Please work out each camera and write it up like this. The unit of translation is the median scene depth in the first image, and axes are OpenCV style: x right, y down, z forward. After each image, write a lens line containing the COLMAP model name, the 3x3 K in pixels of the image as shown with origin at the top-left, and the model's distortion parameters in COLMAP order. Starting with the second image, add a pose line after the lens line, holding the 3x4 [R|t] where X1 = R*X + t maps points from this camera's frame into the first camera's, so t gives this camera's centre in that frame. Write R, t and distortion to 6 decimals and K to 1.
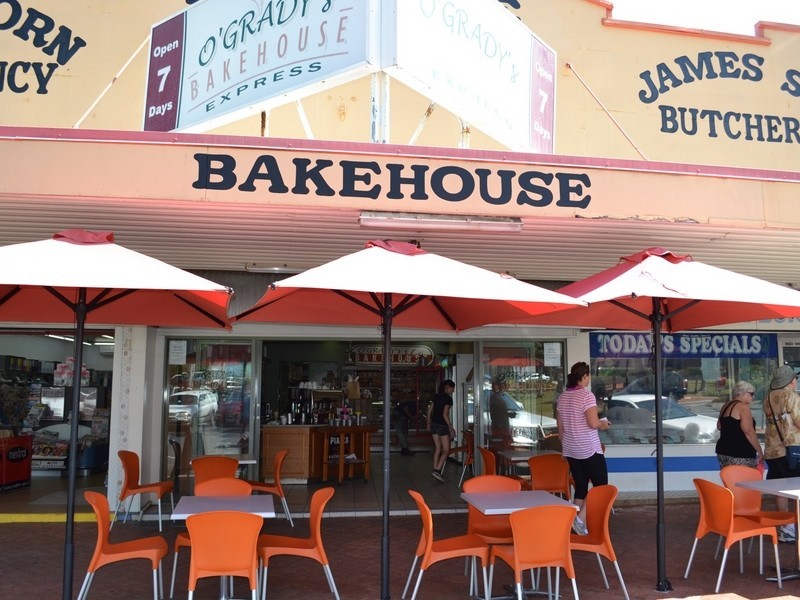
lens RADIAL K [[725.4, 0, 395.8], [0, 725.4, 296.2], [0, 0, 1]] dist [-0.083327, -0.001638]
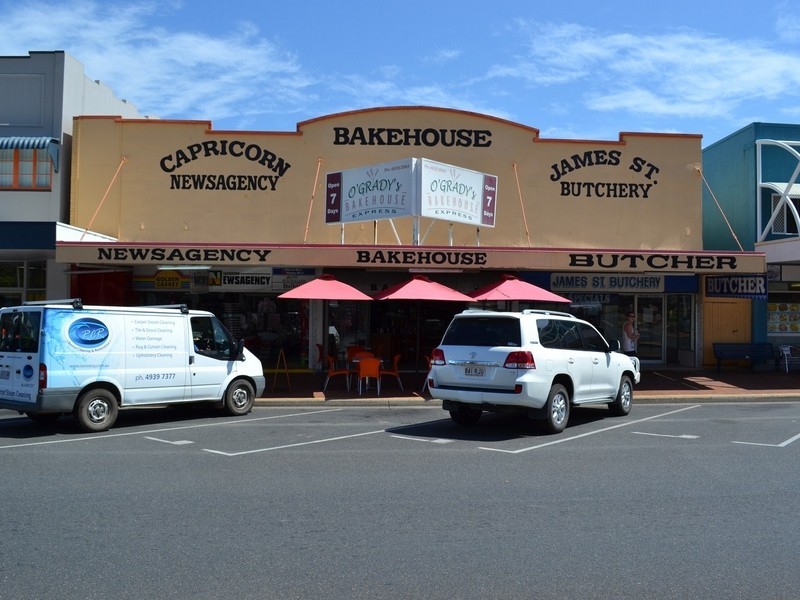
lens RADIAL K [[725.4, 0, 395.2], [0, 725.4, 297.6], [0, 0, 1]] dist [-0.083327, -0.001638]
pose [[0.994639, 0.008161, -0.103090, 0.190536], [0.005263, 0.991594, 0.129282, -0.347863], [0.103279, -0.129131, 0.986235, -1.865614]]
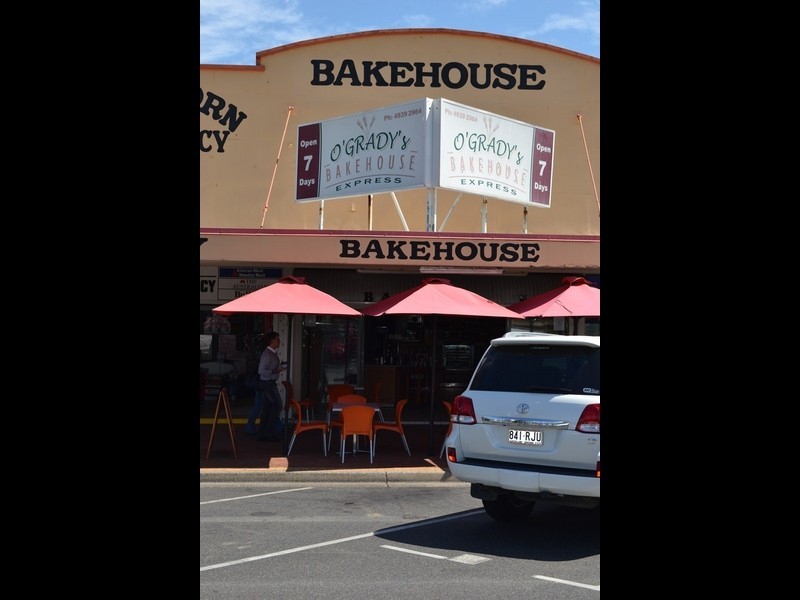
lens RADIAL K [[935.4, 0, 402.0], [0, 935.4, 292.3], [0, 0, 1]] dist [-0.008198, 0.000000]
pose [[0.993565, 0.010686, -0.112759, 0.174685], [0.001255, 0.994440, 0.105299, -0.282679], [0.113258, -0.104763, 0.988027, -1.424261]]
